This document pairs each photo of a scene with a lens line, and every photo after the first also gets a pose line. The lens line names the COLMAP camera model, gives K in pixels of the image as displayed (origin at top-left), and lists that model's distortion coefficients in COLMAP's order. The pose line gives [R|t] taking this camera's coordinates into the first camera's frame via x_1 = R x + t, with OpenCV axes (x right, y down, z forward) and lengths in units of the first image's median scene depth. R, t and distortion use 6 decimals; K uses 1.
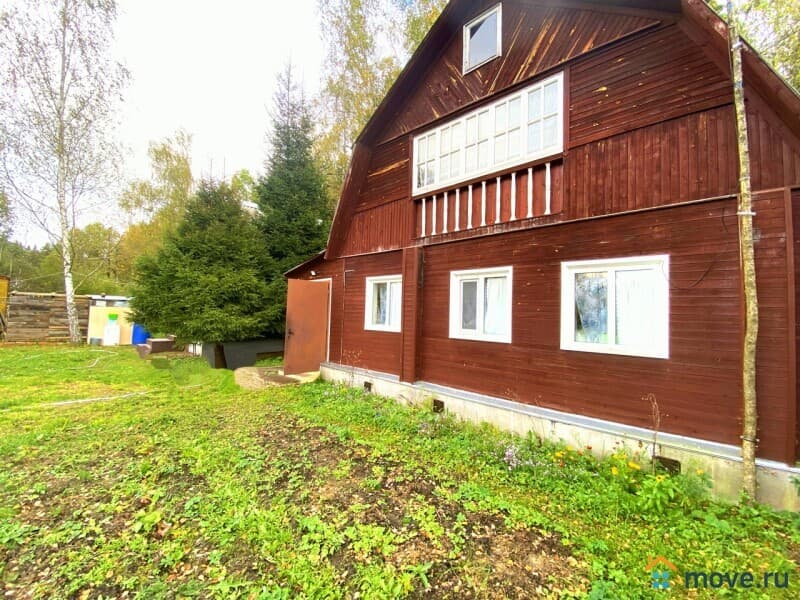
lens RADIAL K [[325.5, 0, 397.2], [0, 325.5, 298.1], [0, 0, 1]] dist [0.007798, -0.014002]
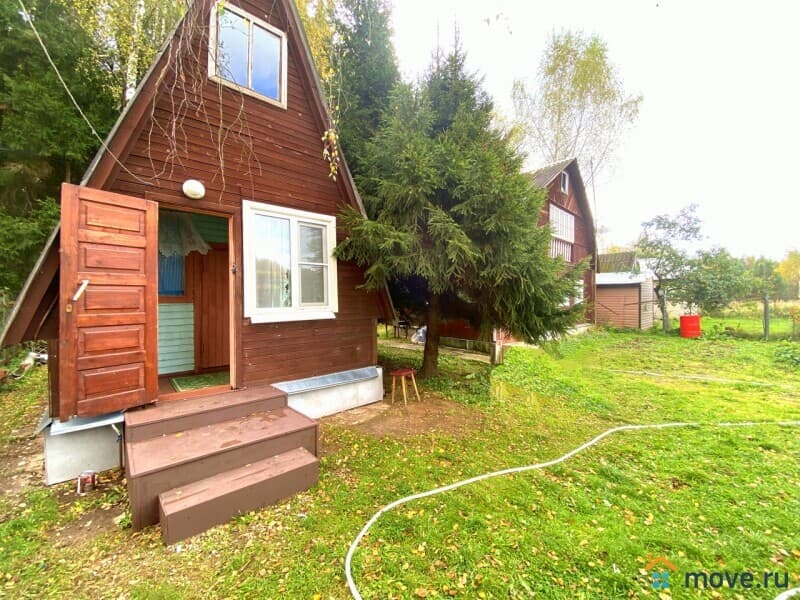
lens RADIAL K [[325.5, 0, 404.1], [0, 325.5, 300.2], [0, 0, 1]] dist [0.007798, -0.014002]
pose [[0.026444, -0.039226, 0.998880, -2.152766], [-0.050378, 0.997908, 0.040522, 0.043943], [-0.998380, -0.051393, 0.024412, 2.024607]]
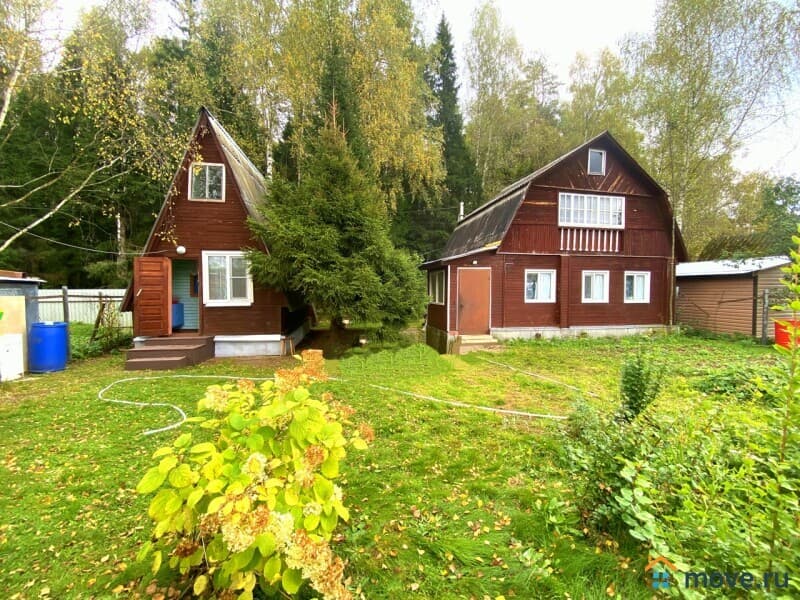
lens RADIAL K [[325.5, 0, 400.0], [0, 325.5, 298.4], [0, 0, 1]] dist [0.007798, -0.014002]
pose [[0.581196, -0.048544, 0.812315, -2.177876], [-0.021563, 0.996950, 0.075005, -0.036455], [-0.813478, -0.061108, 0.578377, 0.730882]]
